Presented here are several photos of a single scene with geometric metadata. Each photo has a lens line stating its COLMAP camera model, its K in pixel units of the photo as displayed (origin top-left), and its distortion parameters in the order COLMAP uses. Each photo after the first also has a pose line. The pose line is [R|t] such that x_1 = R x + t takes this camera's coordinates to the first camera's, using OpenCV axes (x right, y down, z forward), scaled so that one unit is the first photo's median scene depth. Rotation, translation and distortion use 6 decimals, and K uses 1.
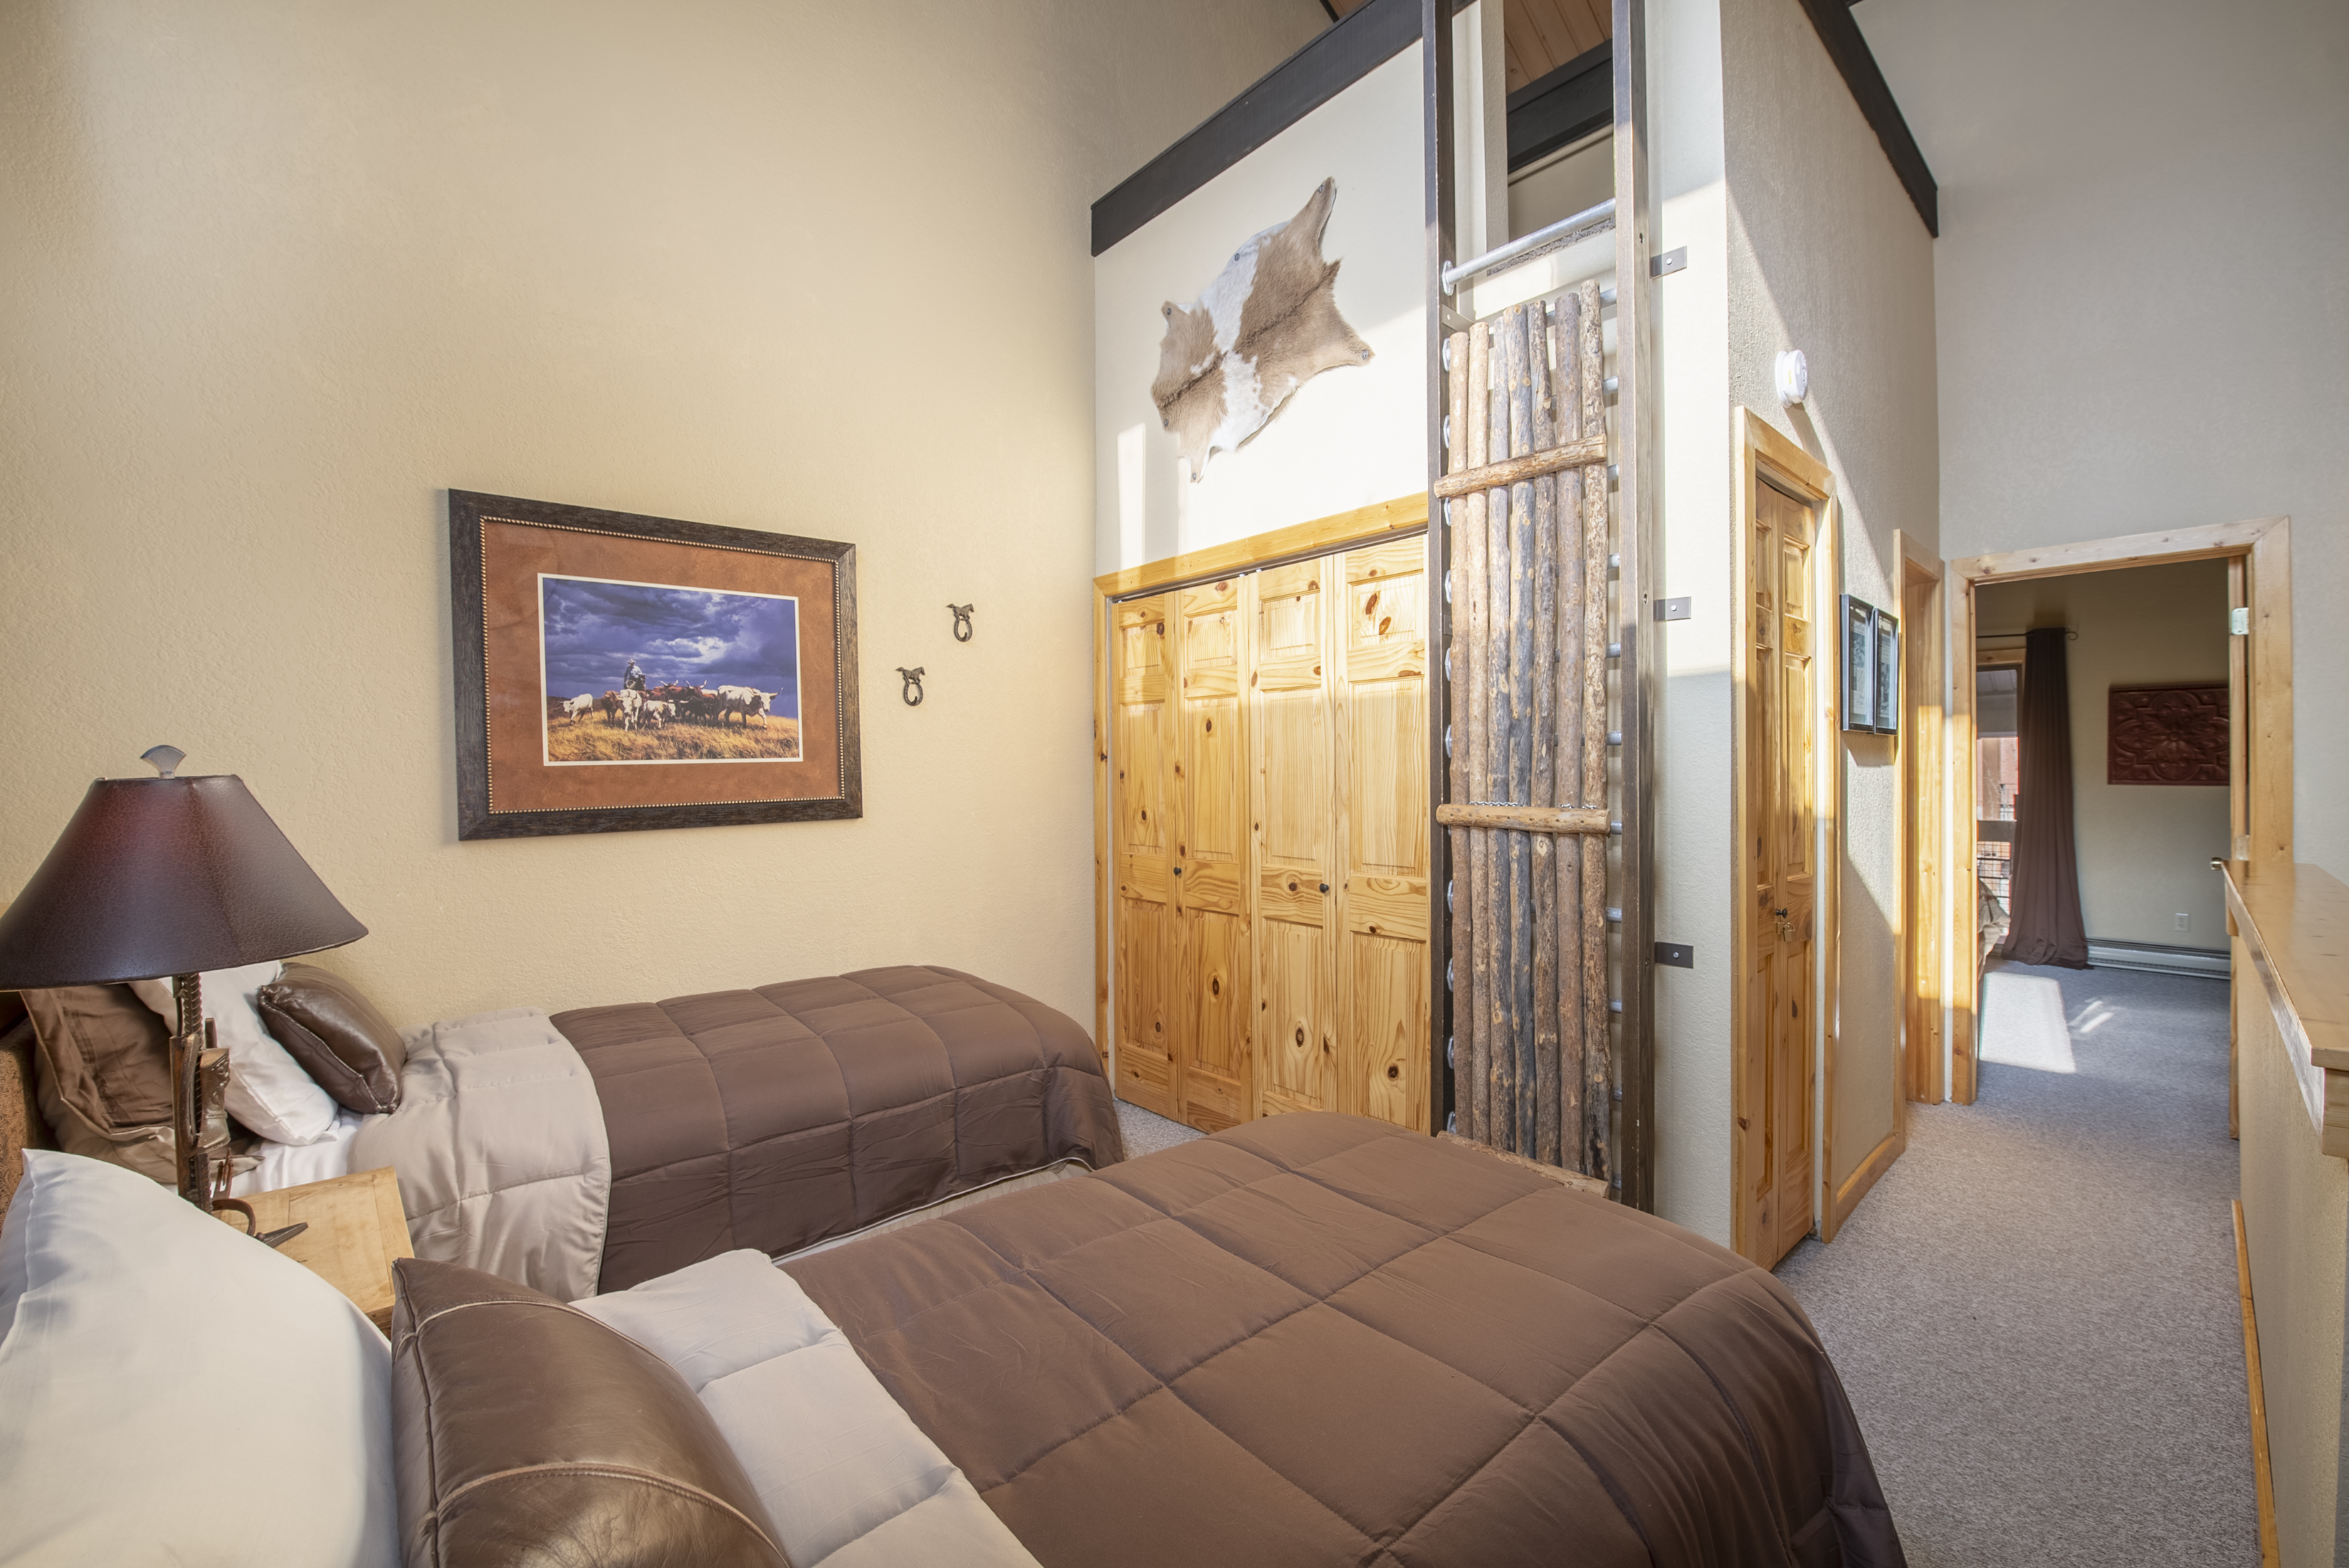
lens RADIAL K [[953.3, 0, 1170.1], [0, 953.3, 772.9], [0, 0, 1]] dist [-0.020101, -0.000553]
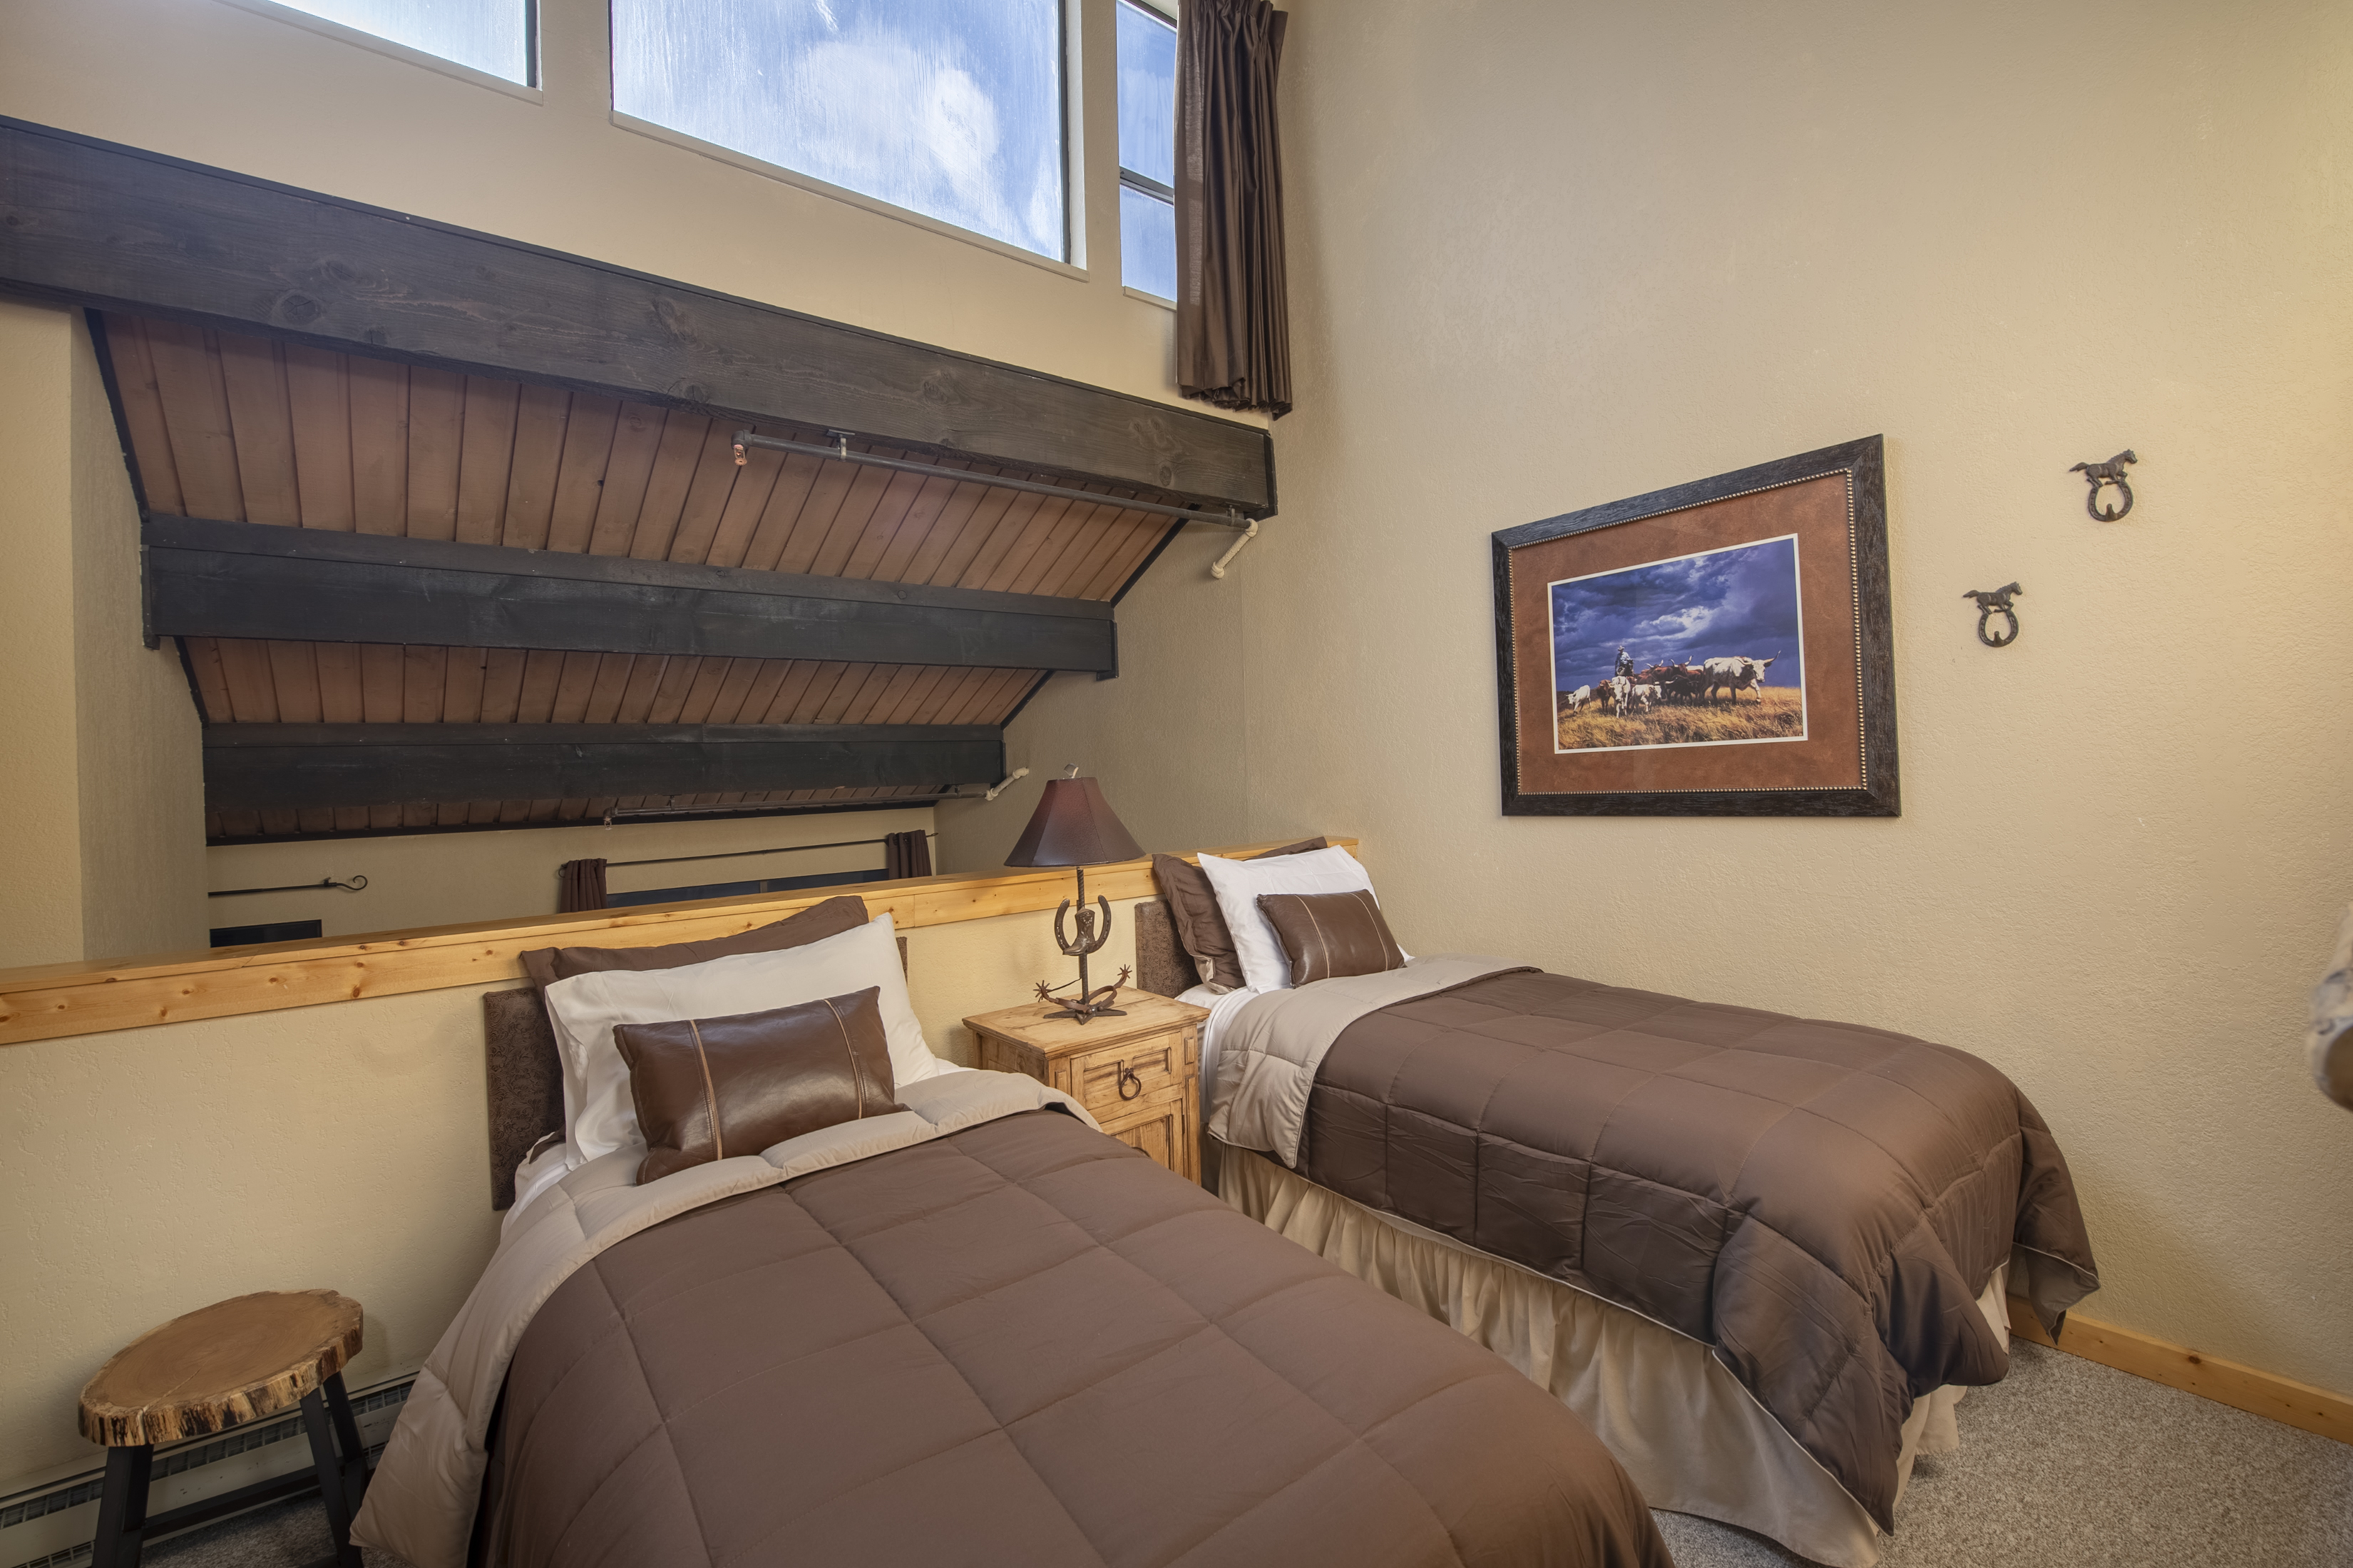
lens RADIAL K [[971.6, 0, 1164.3], [0, 971.6, 779.5], [0, 0, 1]] dist [-0.020058, -0.000981]
pose [[-0.058274, 0.022075, -0.998057, 0.476318], [0.031332, 0.999303, 0.020273, -0.013609], [0.997809, -0.030089, -0.058925, 0.554945]]
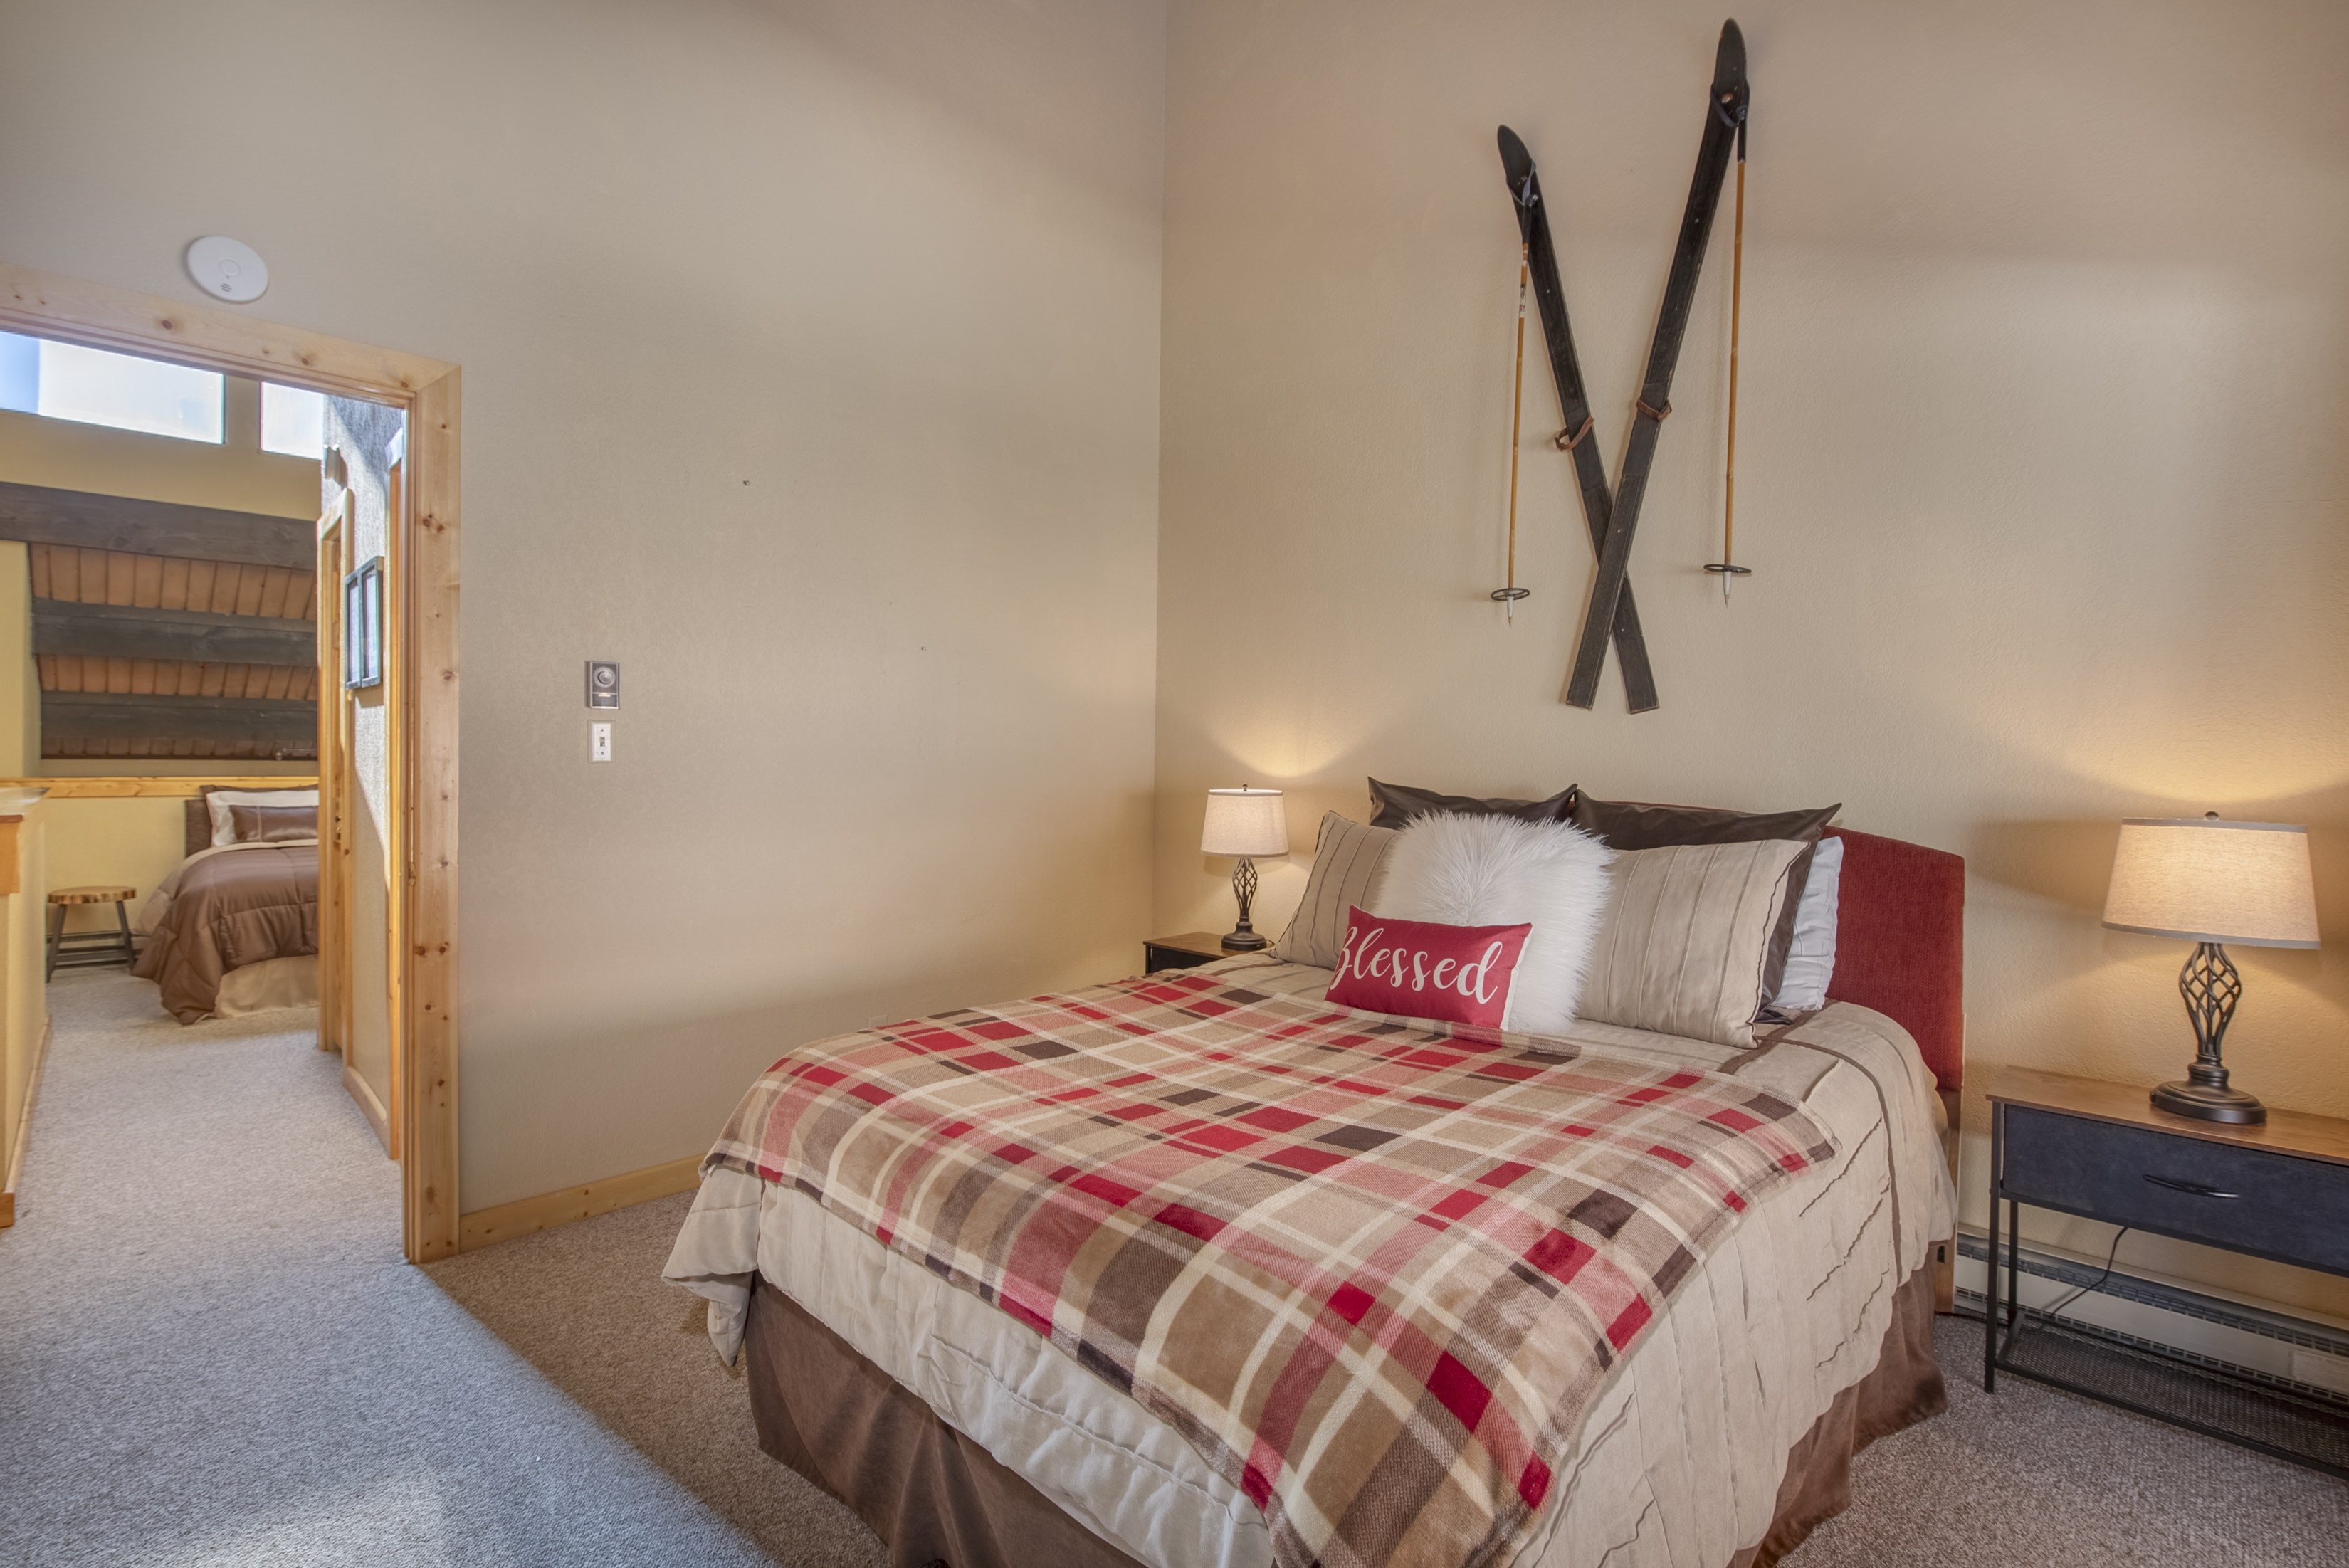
lens RADIAL K [[1052.2, 0, 1176.7], [0, 1052.2, 768.9], [0, 0, 1]] dist [-0.019324, -0.001132]
pose [[0.059383, 0.018457, -0.998065, 1.835724], [-0.007164, 0.999811, 0.018063, 0.020689], [0.998210, 0.006077, 0.059504, 1.738379]]
